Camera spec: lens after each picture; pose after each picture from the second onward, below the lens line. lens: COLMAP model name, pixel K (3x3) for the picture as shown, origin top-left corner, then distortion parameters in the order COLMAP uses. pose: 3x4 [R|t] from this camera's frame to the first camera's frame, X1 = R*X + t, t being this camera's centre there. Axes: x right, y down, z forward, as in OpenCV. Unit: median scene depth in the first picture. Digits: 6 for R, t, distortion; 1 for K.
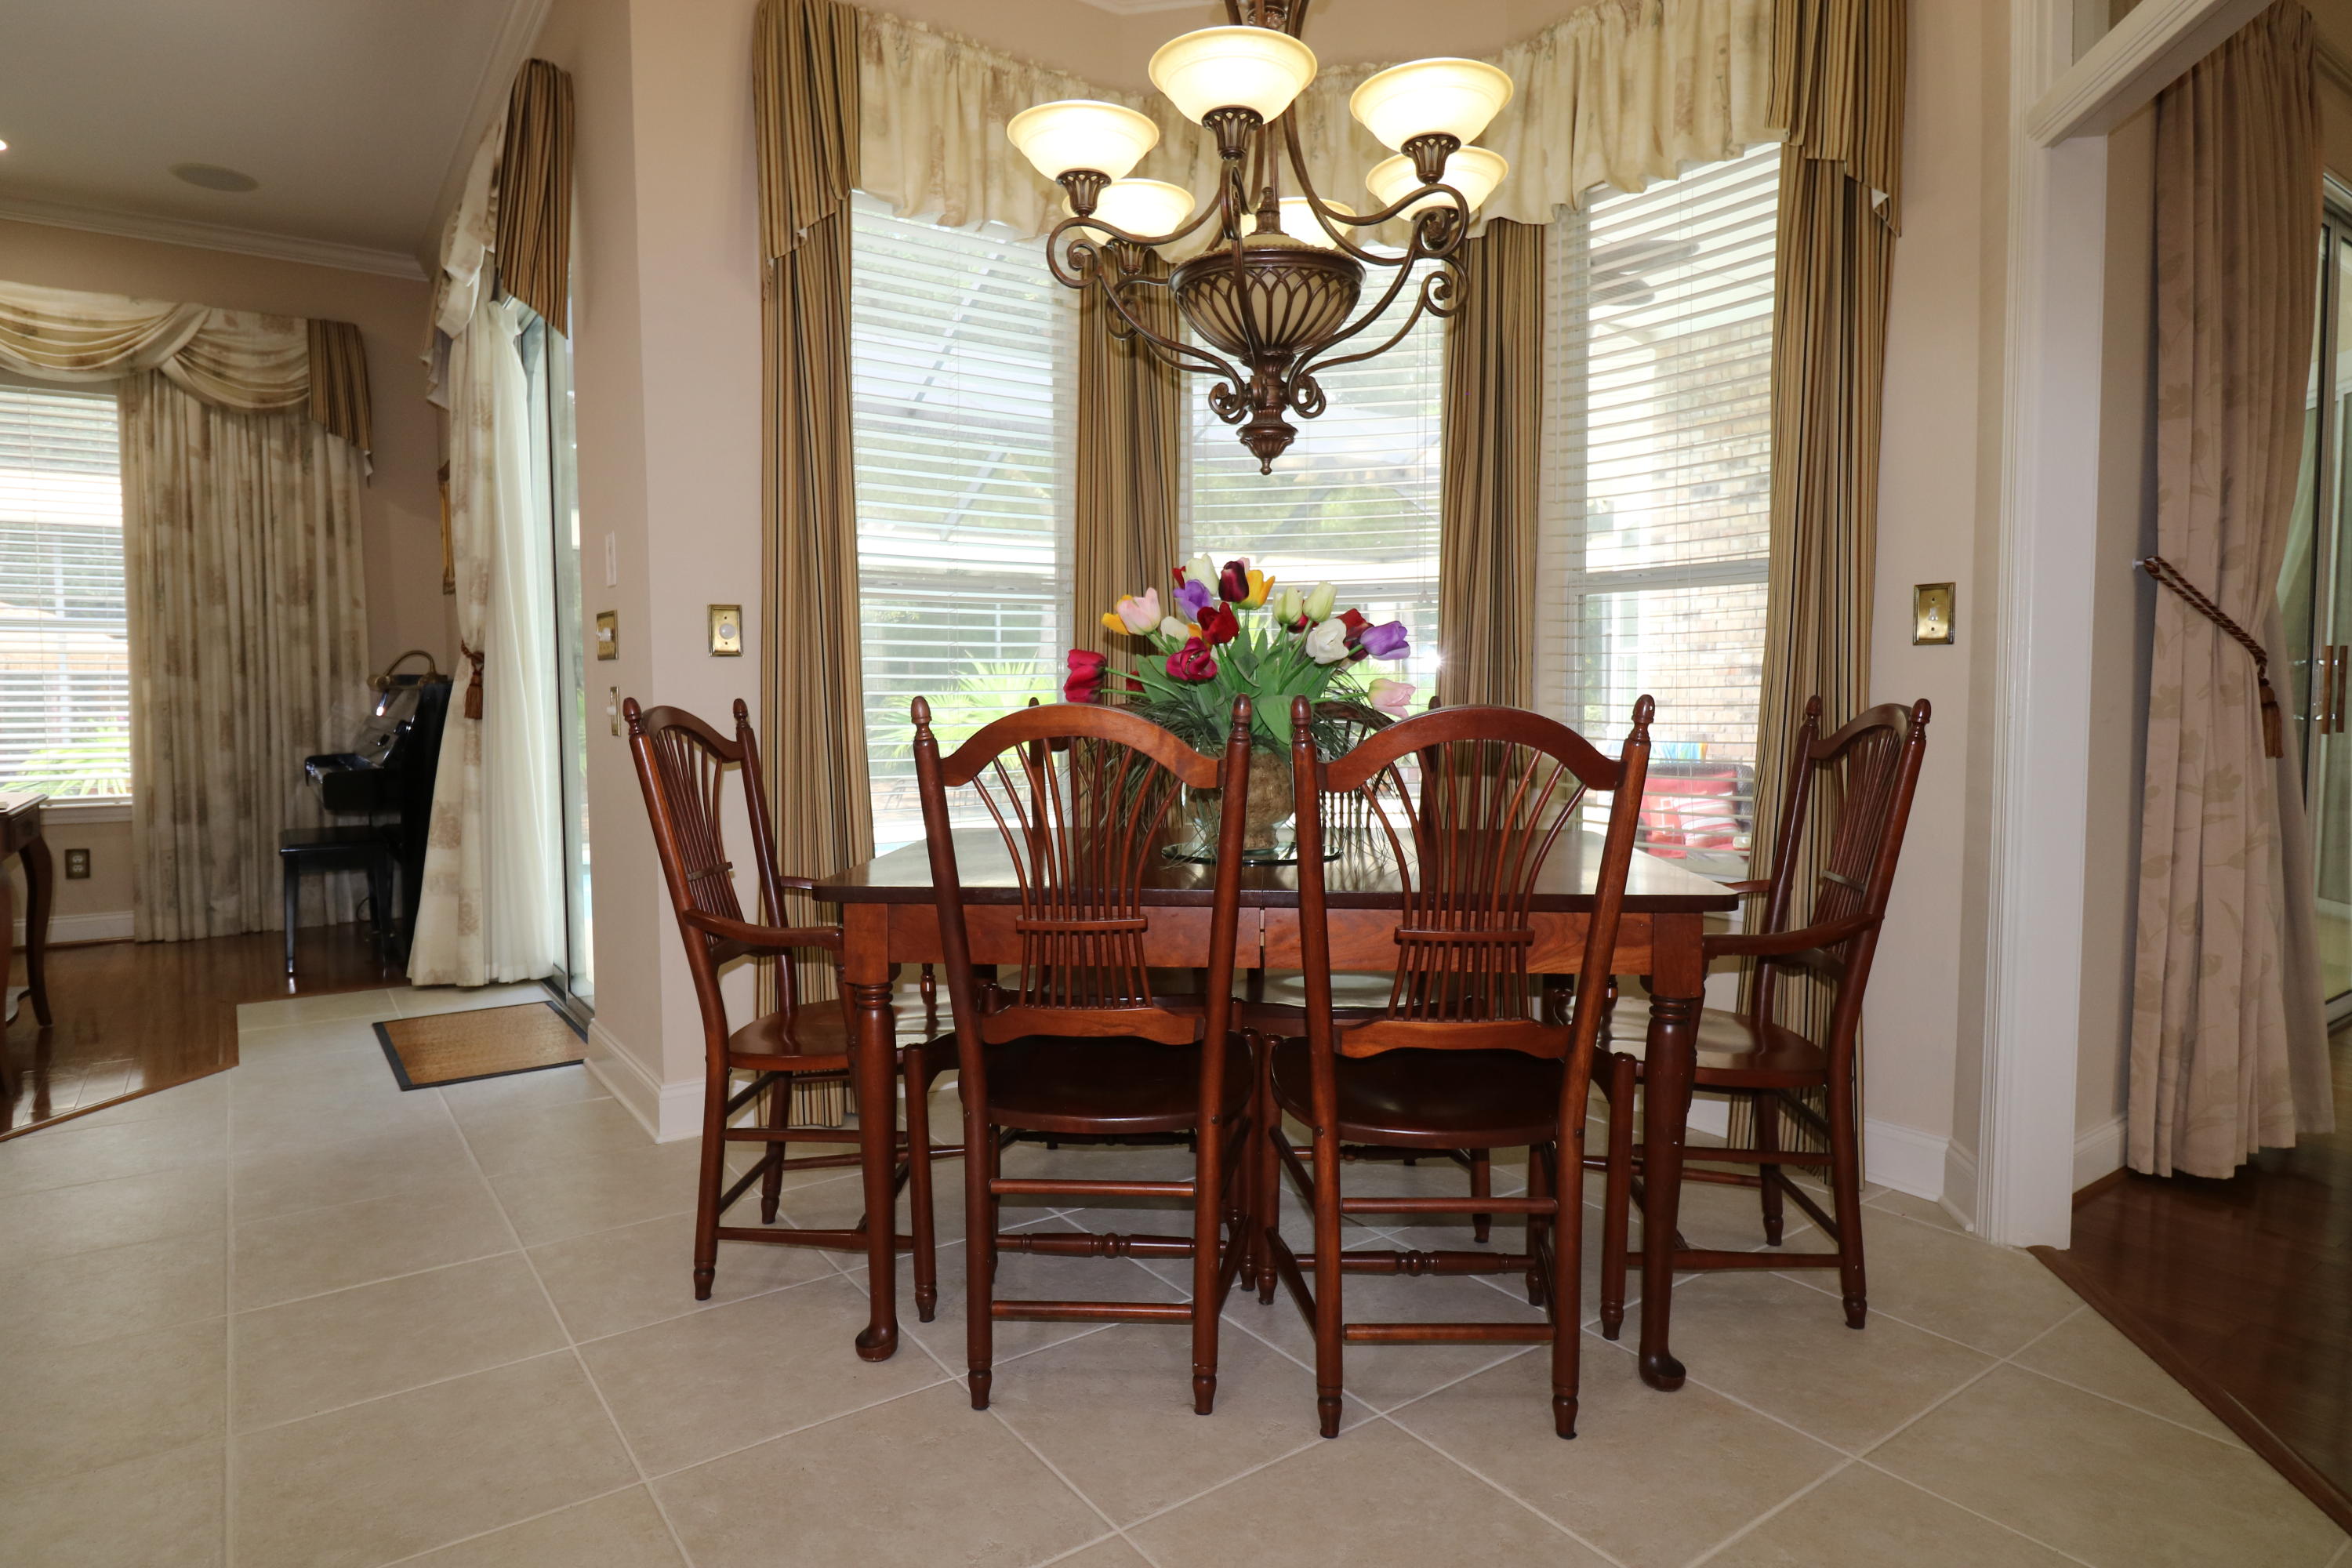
lens RADIAL K [[1313.9, 0, 1172.8], [0, 1313.9, 772.1], [0, 0, 1]] dist [0.002698, -0.012189]
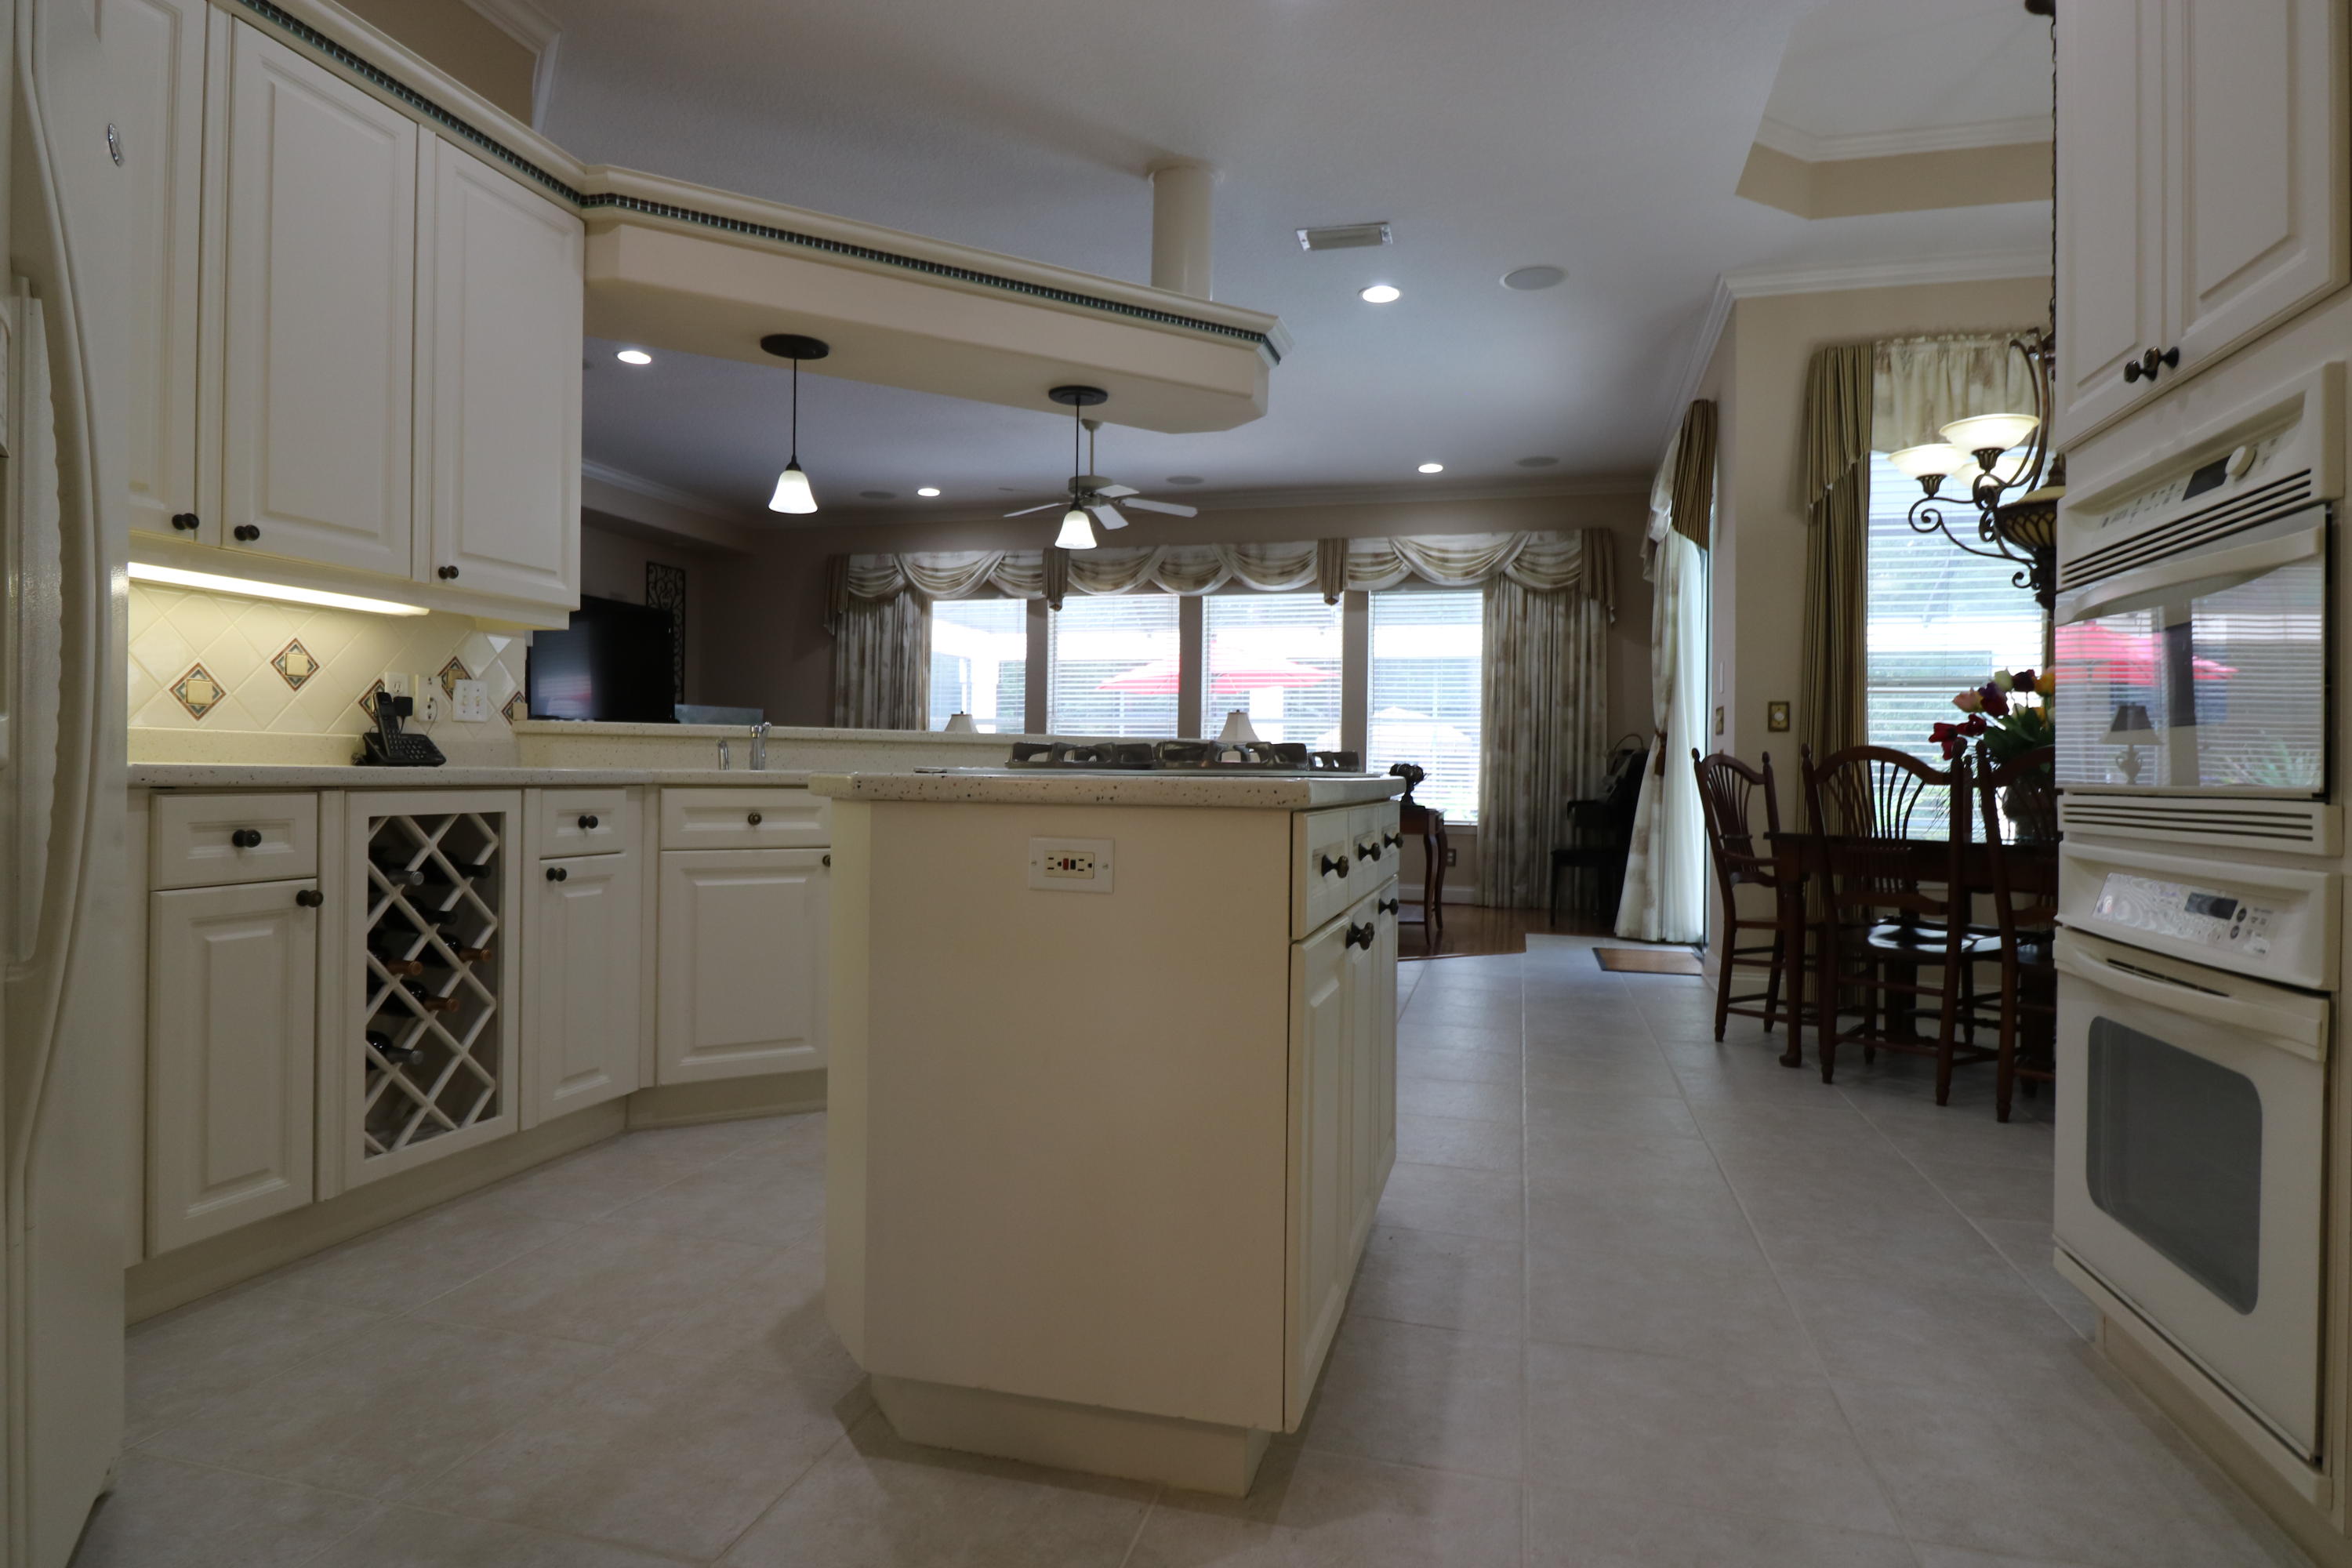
lens RADIAL K [[1313.9, 0, 1172.8], [0, 1313.9, 772.1], [0, 0, 1]] dist [0.002698, -0.012189]
pose [[0.636852, 0.010455, -0.770915, 0.290364], [-0.063101, 0.997260, -0.038603, 0.049490], [0.768400, 0.073230, 0.635767, -0.424634]]
